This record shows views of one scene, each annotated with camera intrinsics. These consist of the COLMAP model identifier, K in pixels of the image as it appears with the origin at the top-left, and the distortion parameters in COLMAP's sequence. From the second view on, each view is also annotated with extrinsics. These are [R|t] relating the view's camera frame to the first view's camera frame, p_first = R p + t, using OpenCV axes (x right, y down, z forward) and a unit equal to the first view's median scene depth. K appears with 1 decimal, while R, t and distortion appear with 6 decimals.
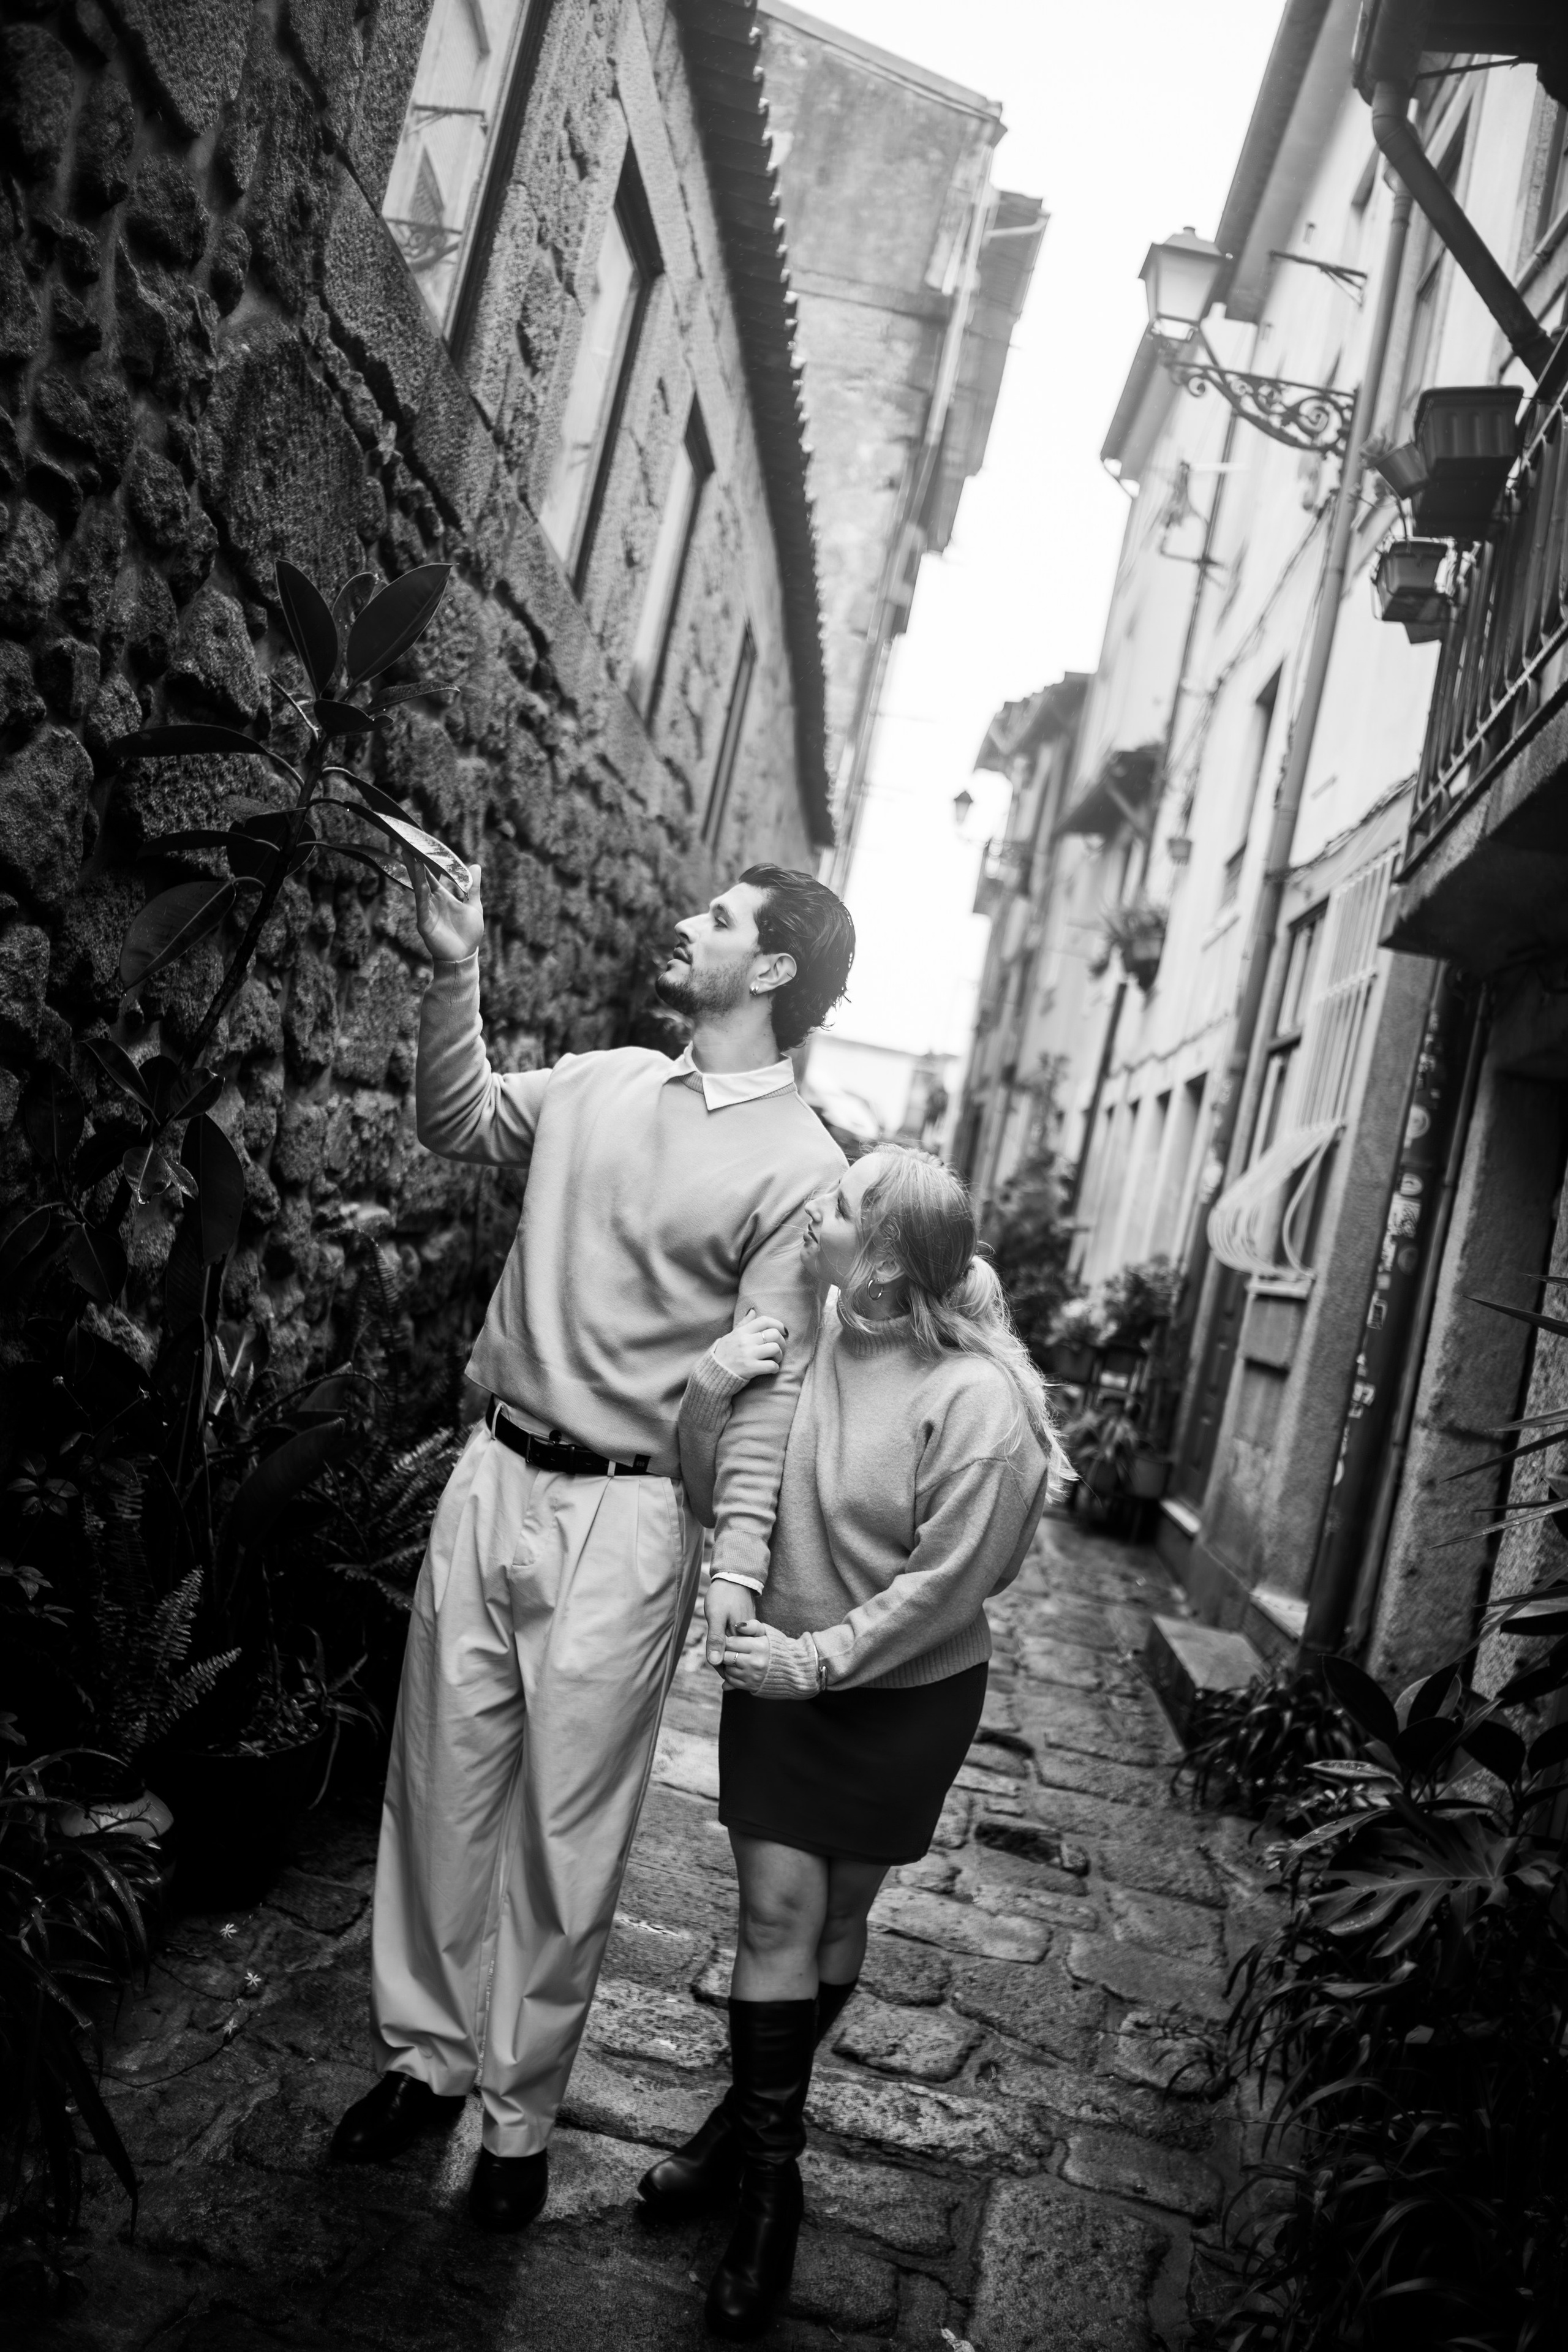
lens RADIAL K [[2307.0, 0, 781.0], [0, 2307.0, 1169.1], [0, 0, 1]] dist [-0.140675, 0.084319]
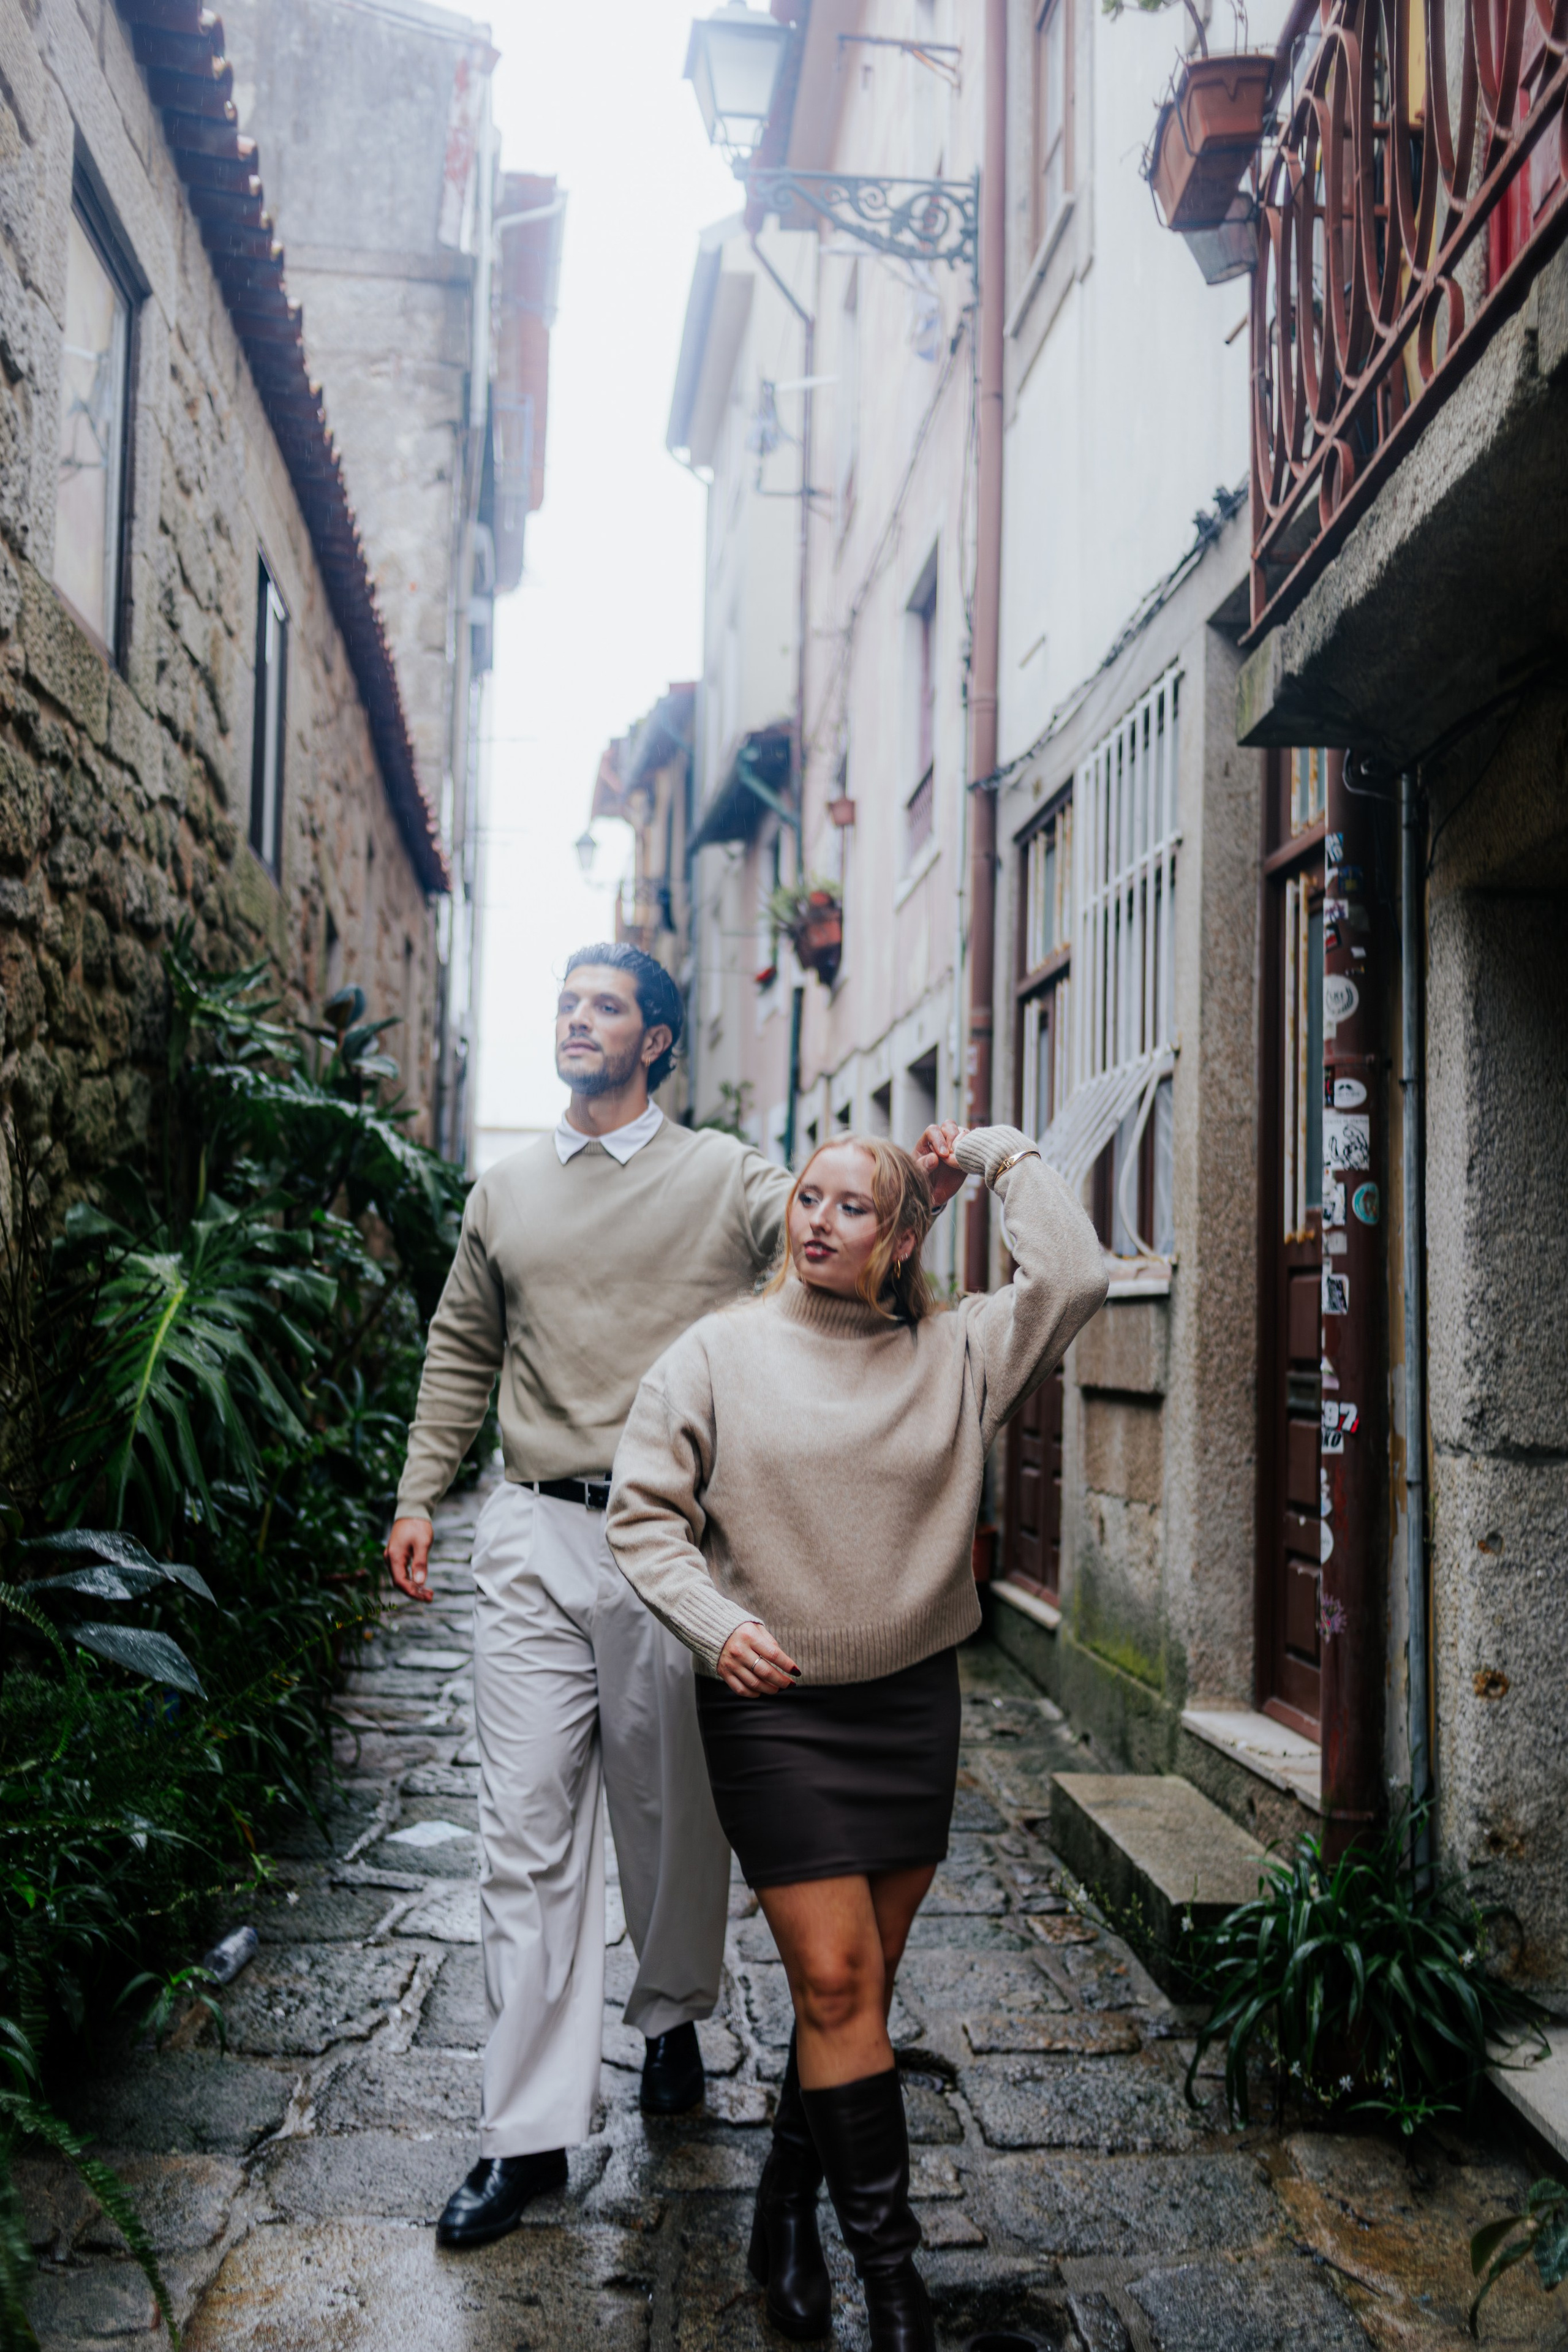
lens RADIAL K [[2327.7, 0, 784.9], [0, 2327.7, 1182.4], [0, 0, 1]] dist [0.001714, 0.010079]
pose [[0.974583, -0.176083, 0.138505, 0.010094], [0.179534, 0.983670, -0.012727, 0.006550], [-0.134002, 0.037270, 0.990280, 0.197407]]
